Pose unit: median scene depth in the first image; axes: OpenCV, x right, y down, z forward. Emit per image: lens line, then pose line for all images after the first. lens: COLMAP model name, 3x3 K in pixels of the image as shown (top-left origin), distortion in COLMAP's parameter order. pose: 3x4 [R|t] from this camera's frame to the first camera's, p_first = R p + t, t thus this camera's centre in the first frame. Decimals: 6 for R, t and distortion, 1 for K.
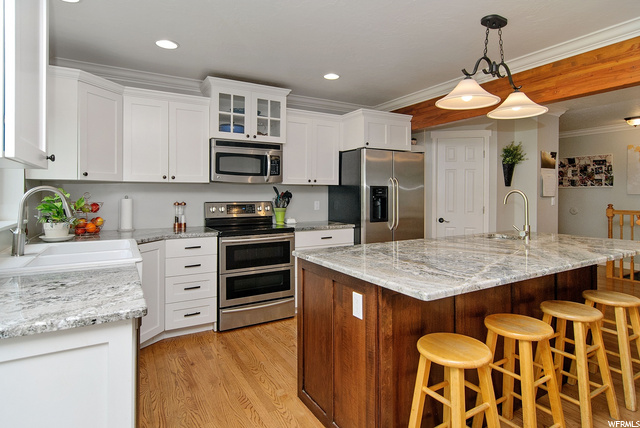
lens RADIAL K [[346.1, 0, 332.7], [0, 346.1, 191.8], [0, 0, 1]] dist [0.001222, 0.000596]
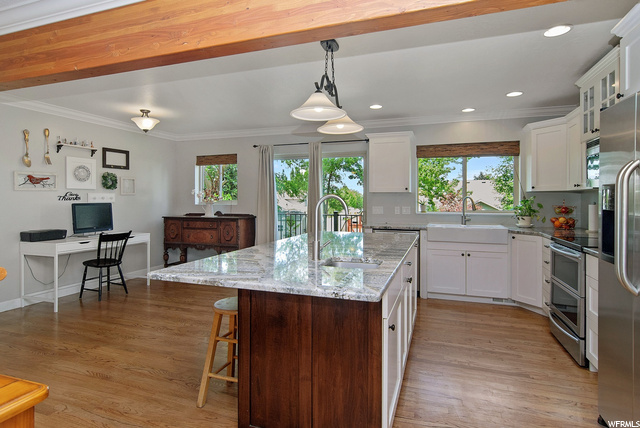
lens RADIAL K [[354.4, 0, 320.3], [0, 354.4, 199.5], [0, 0, 1]] dist [-0.000237, 0.000039]
pose [[-0.768542, -0.002429, -0.639795, 0.783652], [0.000878, 0.999988, -0.004852, 0.006405], [0.639799, -0.004291, -0.768531, 1.192388]]
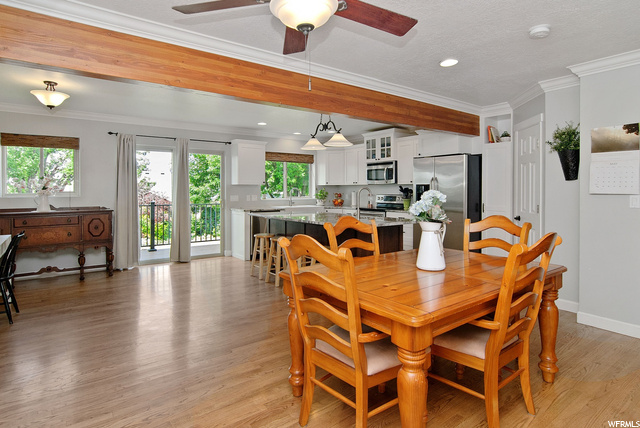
lens RADIAL K [[358.7, 0, 338.5], [0, 358.7, 191.1], [0, 0, 1]] dist [-0.001592, -0.000126]
pose [[0.134910, 0.002622, -0.990854, 1.608164], [0.006384, 0.999973, 0.003515, 0.002128], [0.990837, -0.006800, 0.134890, 0.514179]]
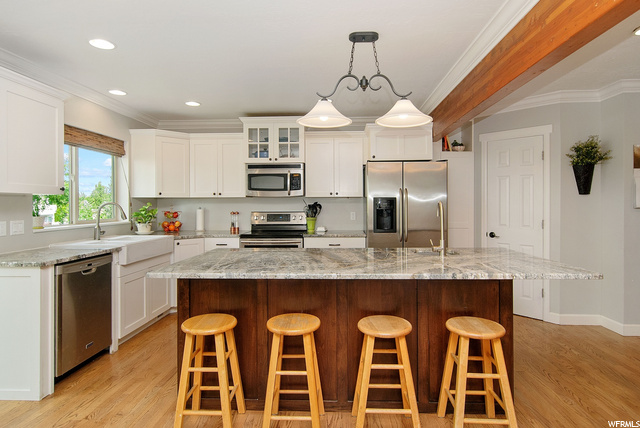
lens RADIAL K [[348.0, 0, 332.6], [0, 348.0, 203.0], [0, 0, 1]] dist [-0.000499, 0.000870]
pose [[0.840536, -0.003985, -0.541741, 0.602527], [0.008399, 0.999949, 0.005676, -0.008626], [0.541690, -0.009321, 0.840527, 0.061778]]
